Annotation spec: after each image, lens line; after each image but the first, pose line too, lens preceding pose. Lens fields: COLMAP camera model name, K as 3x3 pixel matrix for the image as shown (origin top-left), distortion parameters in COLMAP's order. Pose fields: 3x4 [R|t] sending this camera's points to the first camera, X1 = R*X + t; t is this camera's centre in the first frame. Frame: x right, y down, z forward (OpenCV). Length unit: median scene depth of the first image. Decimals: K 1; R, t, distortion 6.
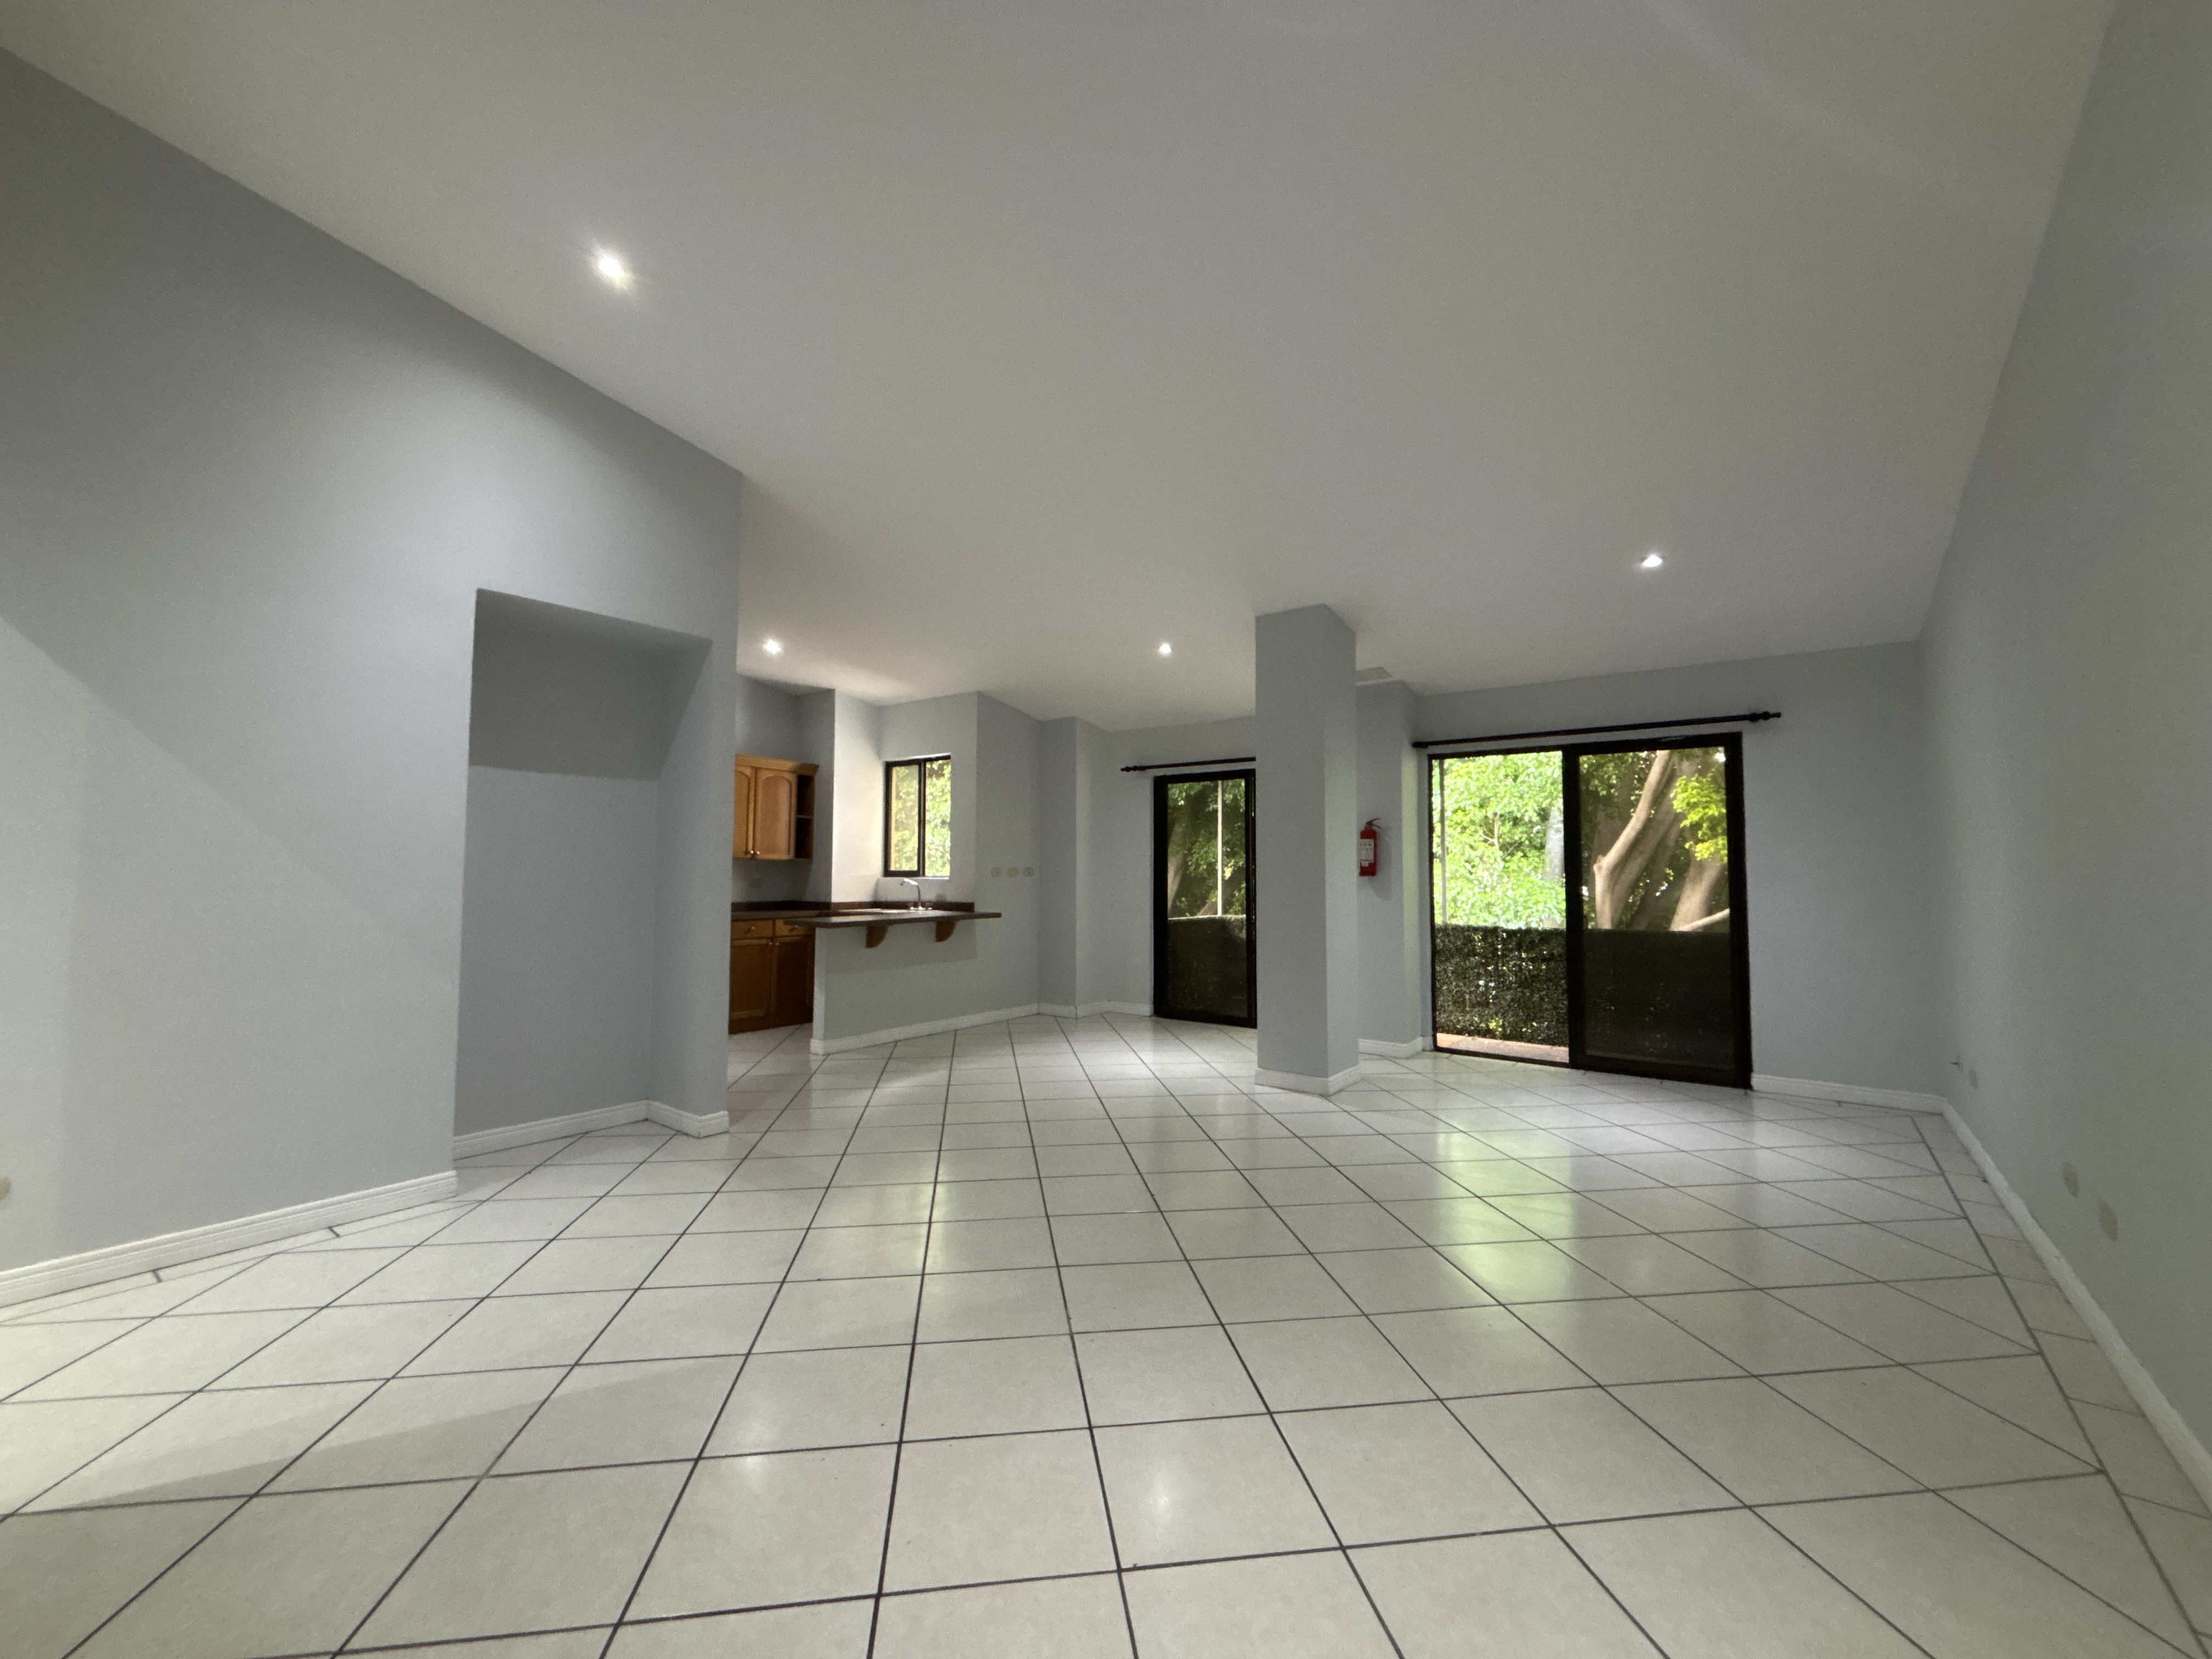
lens RADIAL K [[895.5, 0, 1101.8], [0, 895.5, 825.0], [0, 0, 1]] dist [0.001384, -0.000208]
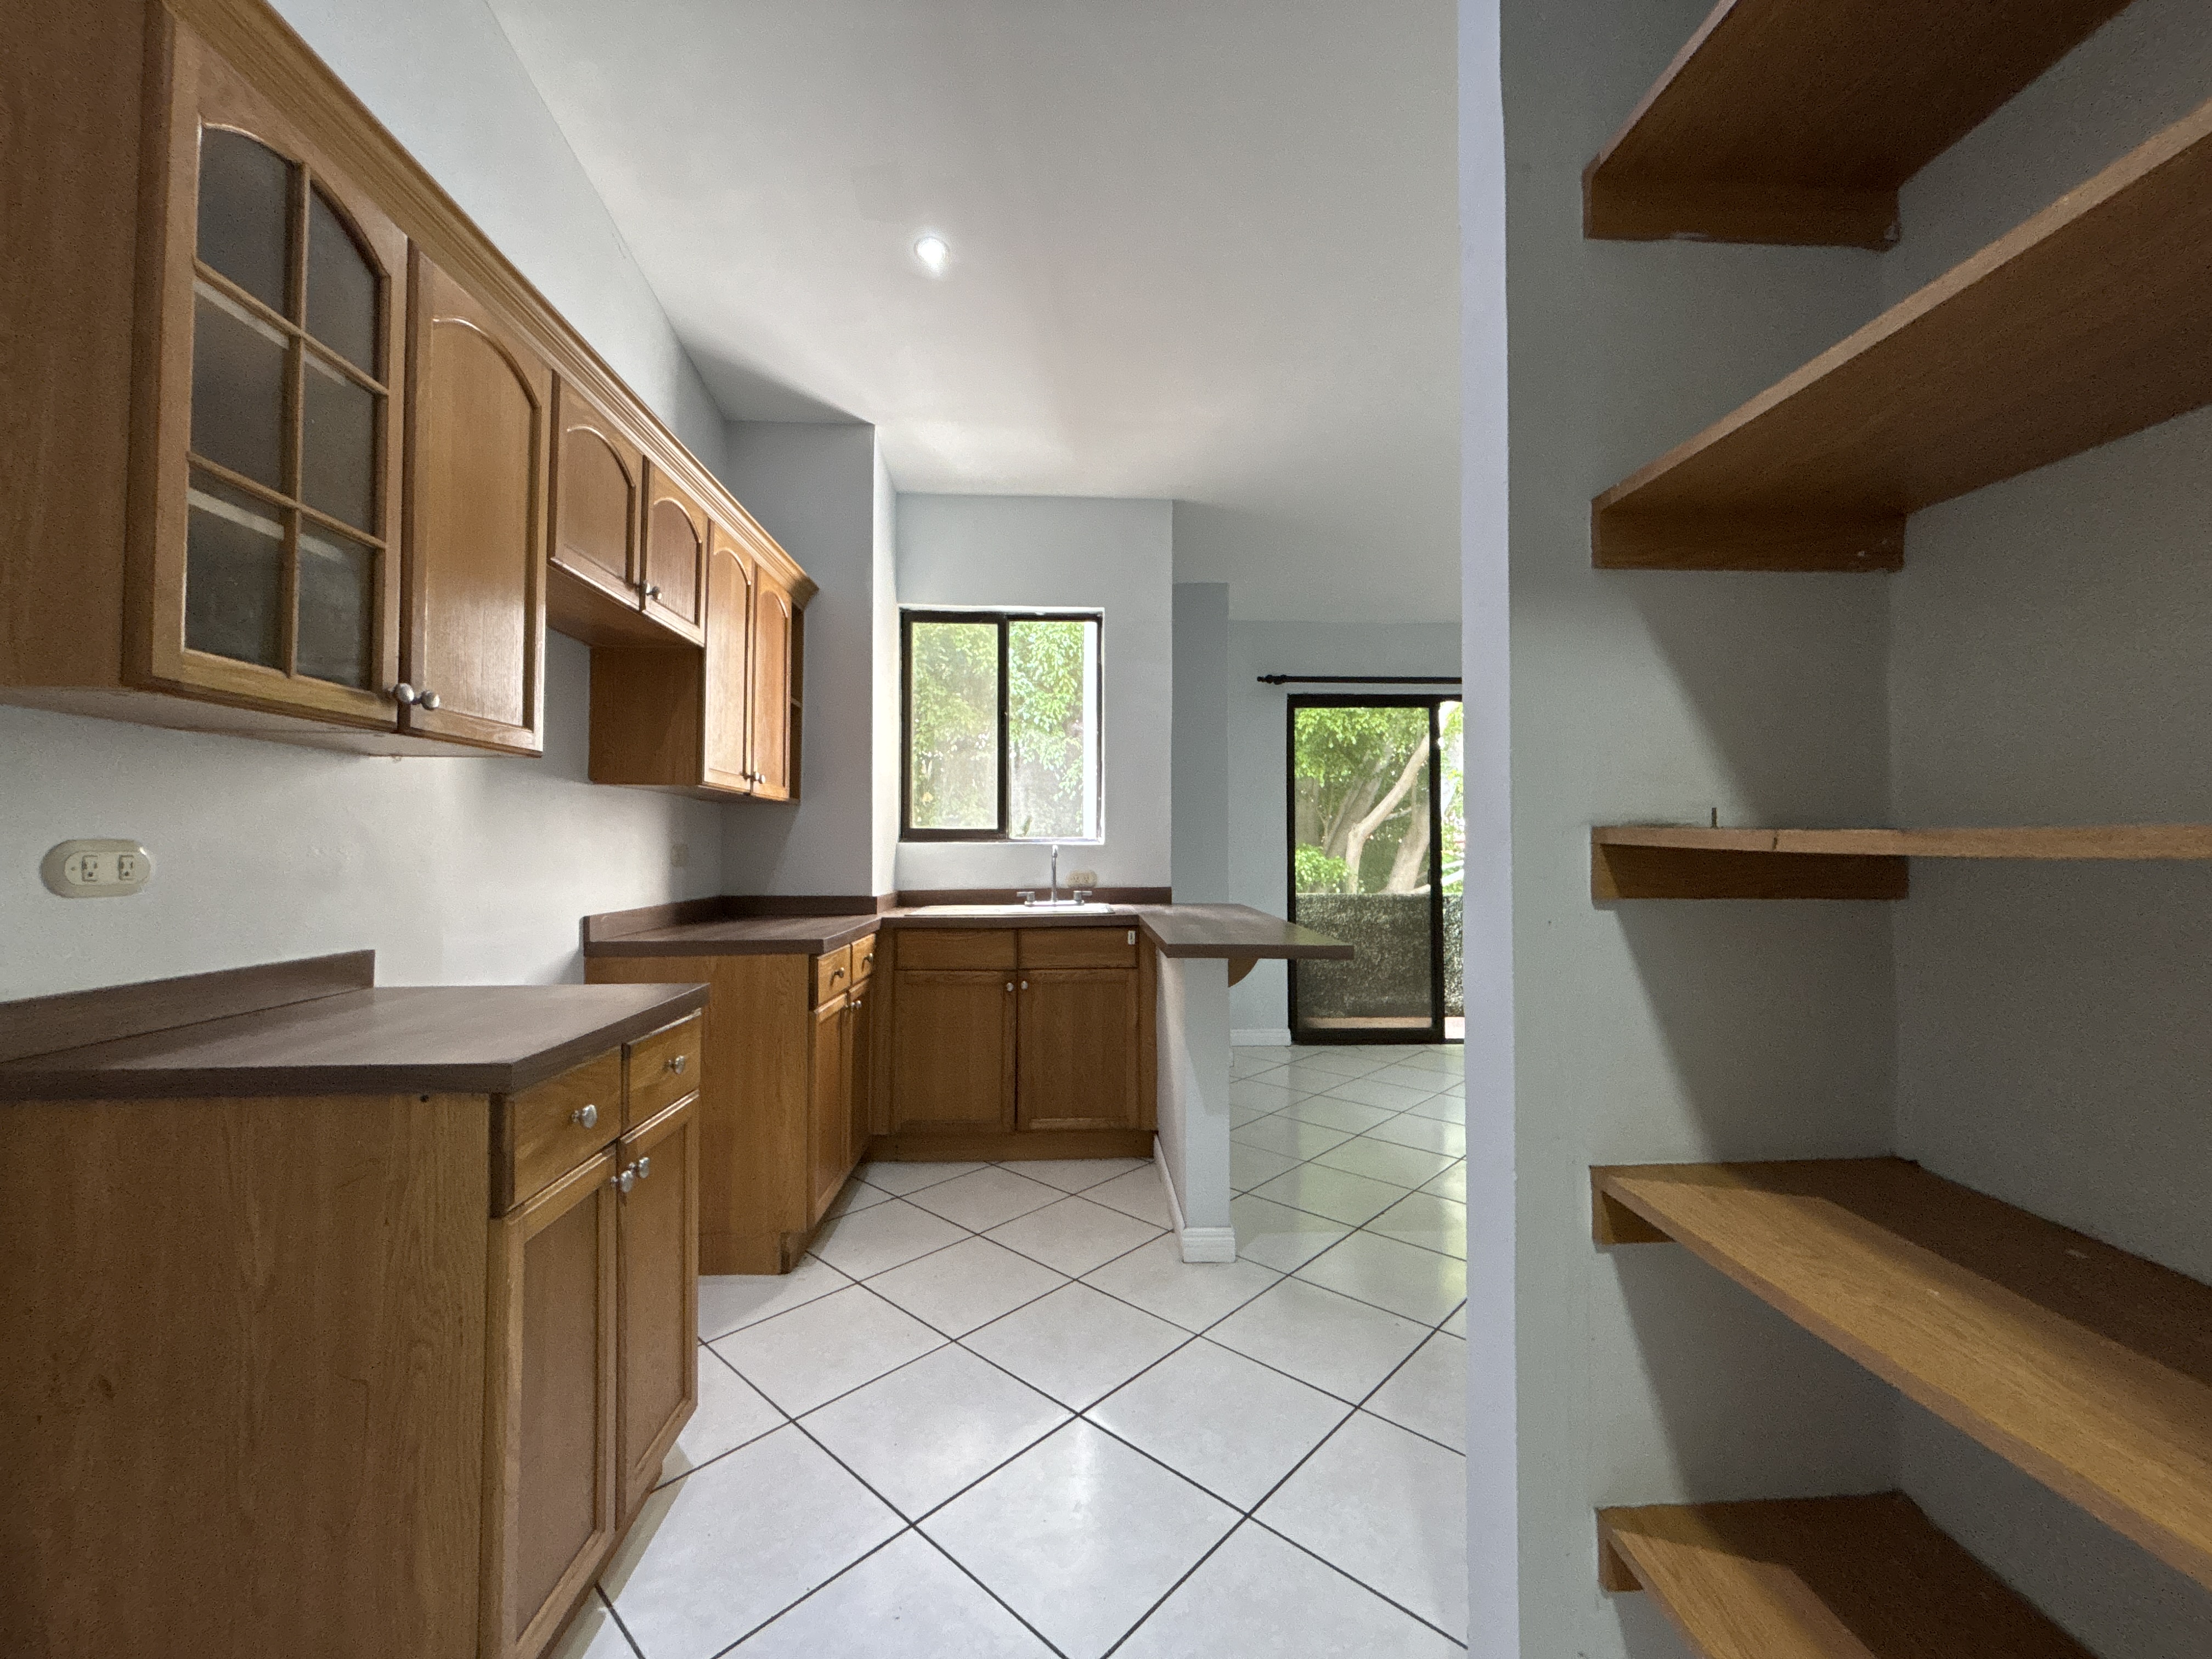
lens RADIAL K [[895.5, 0, 1101.8], [0, 895.5, 825.0], [0, 0, 1]] dist [0.001384, -0.000208]
pose [[0.769895, 0.011495, 0.638067, -0.499564], [-0.039079, 0.998811, 0.029159, 0.031826], [-0.636973, -0.047385, 0.769429, 0.576337]]
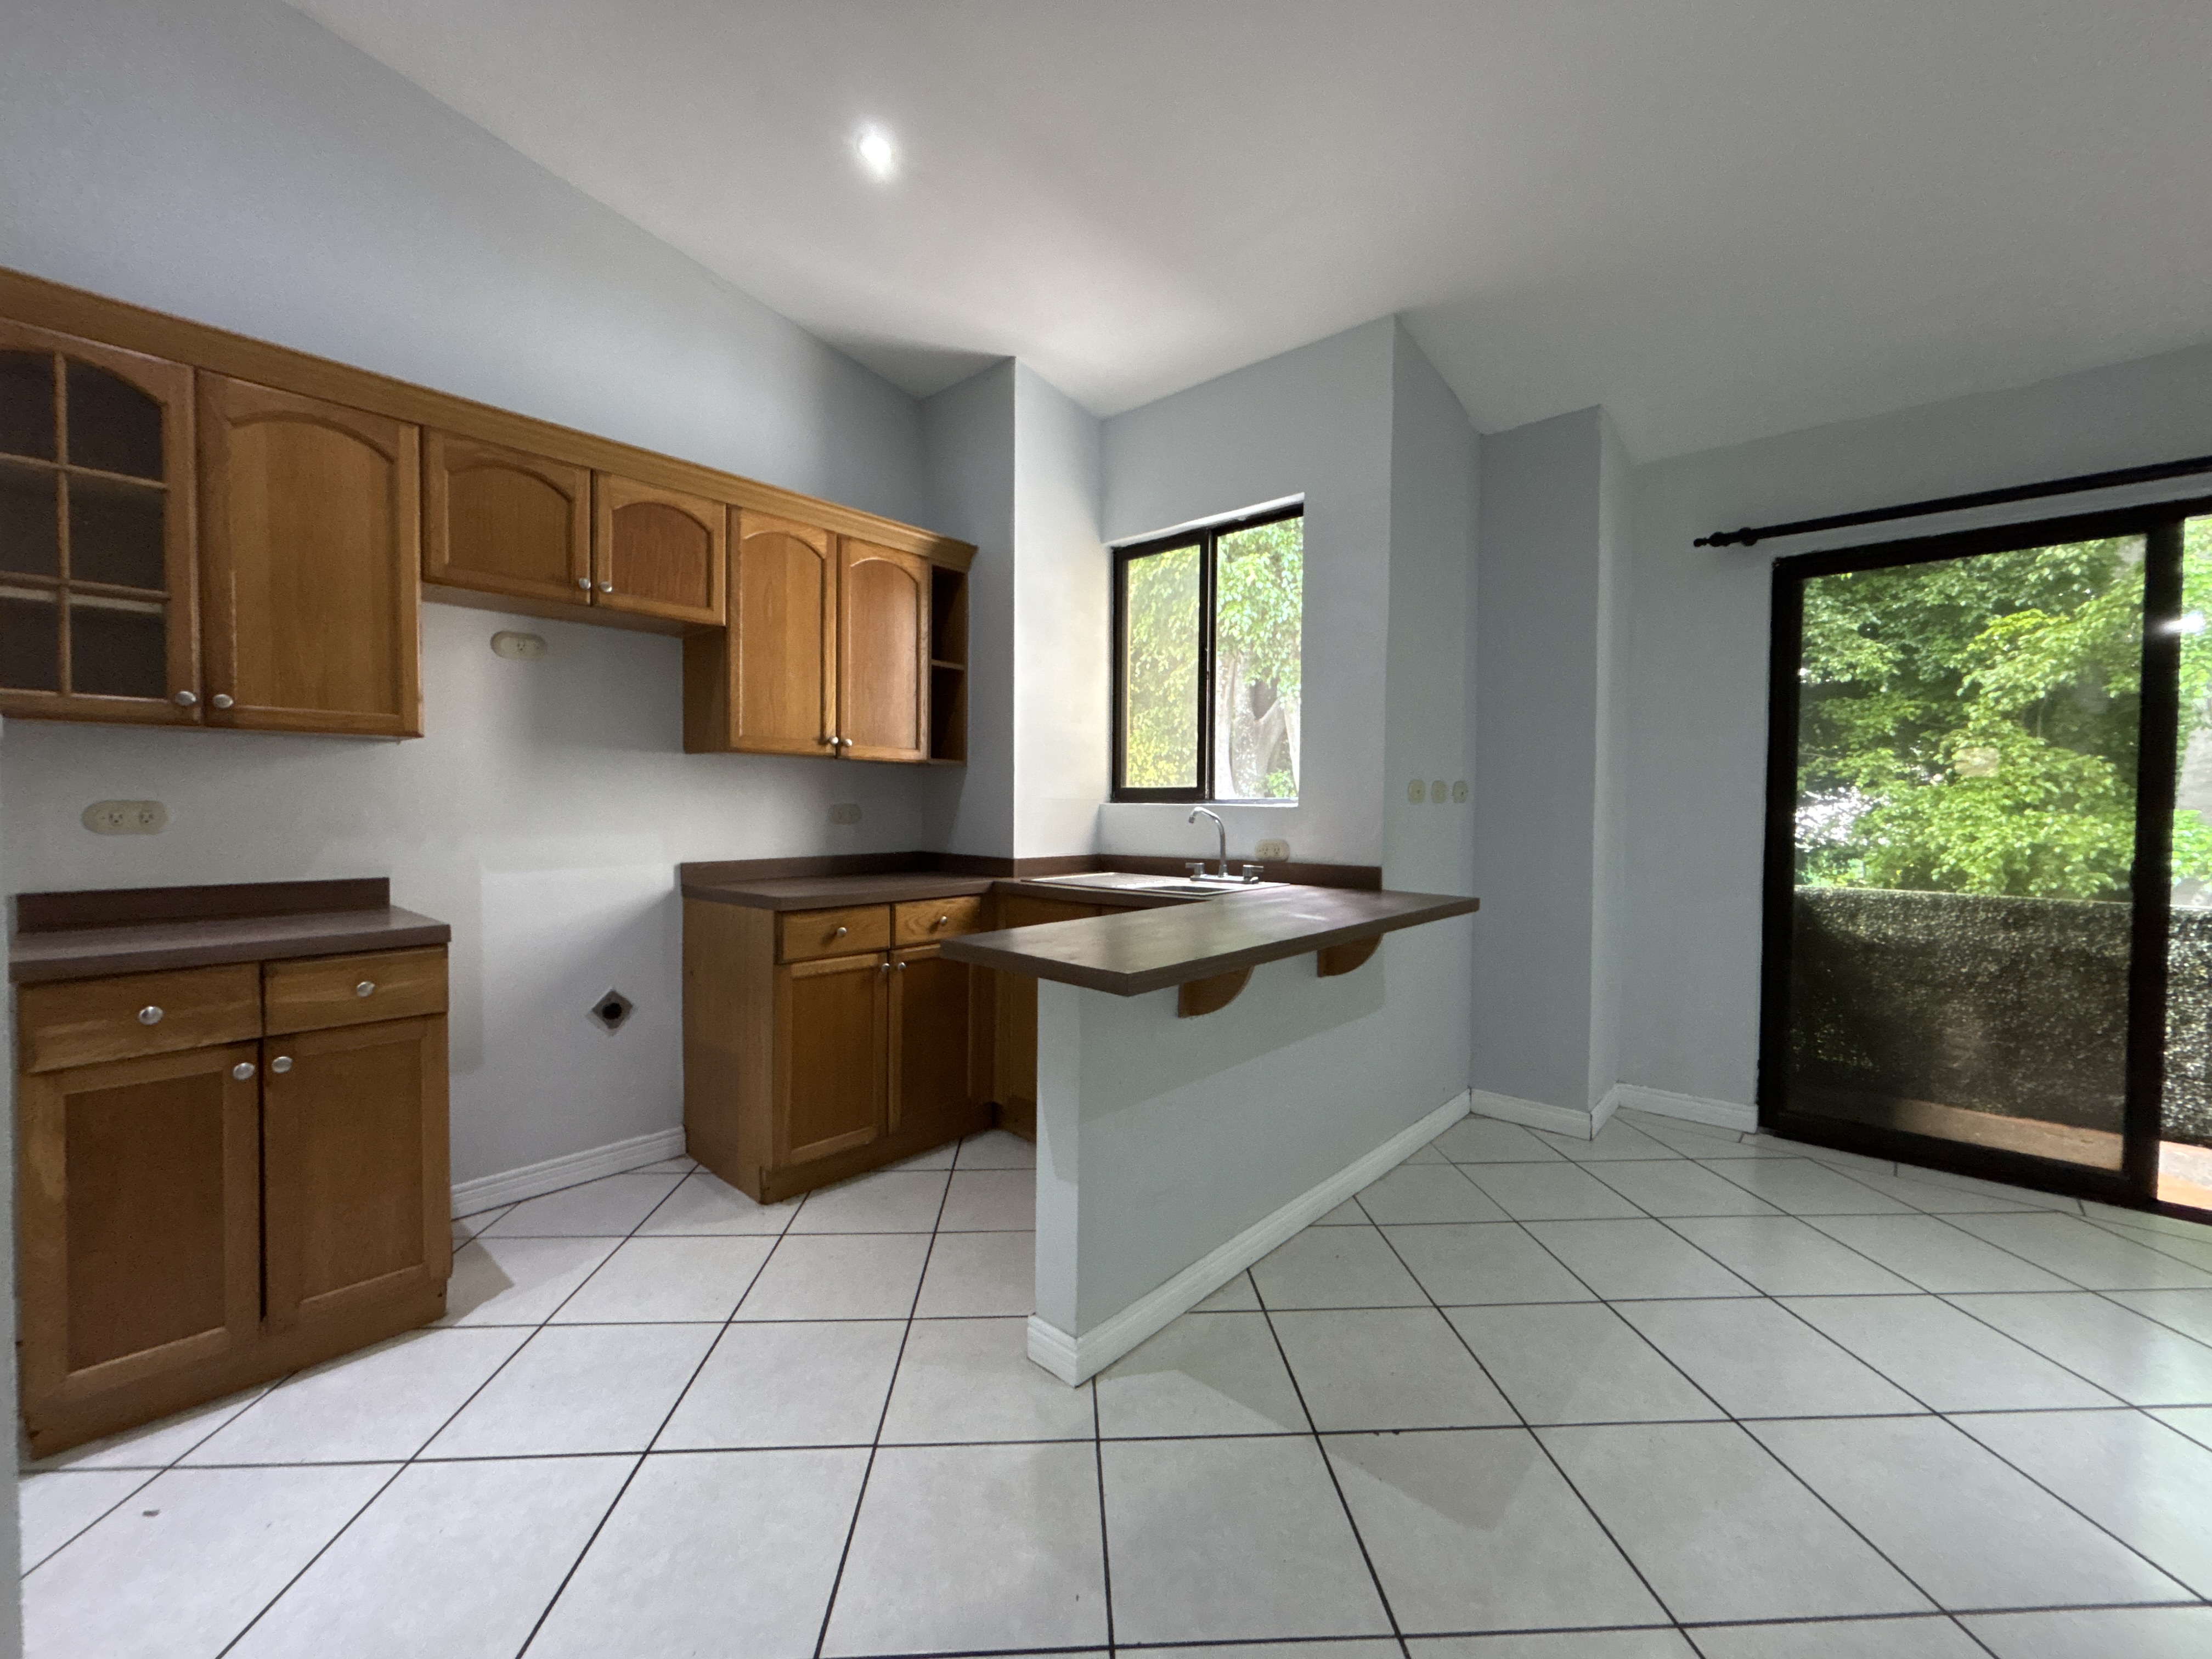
lens RADIAL K [[895.5, 0, 1101.8], [0, 895.5, 825.0], [0, 0, 1]] dist [0.001384, -0.000208]
pose [[0.996282, 0.002552, -0.086115, -0.221878], [0.005078, 0.996083, 0.088276, 0.030829], [0.086003, -0.088385, 0.992367, 0.570007]]
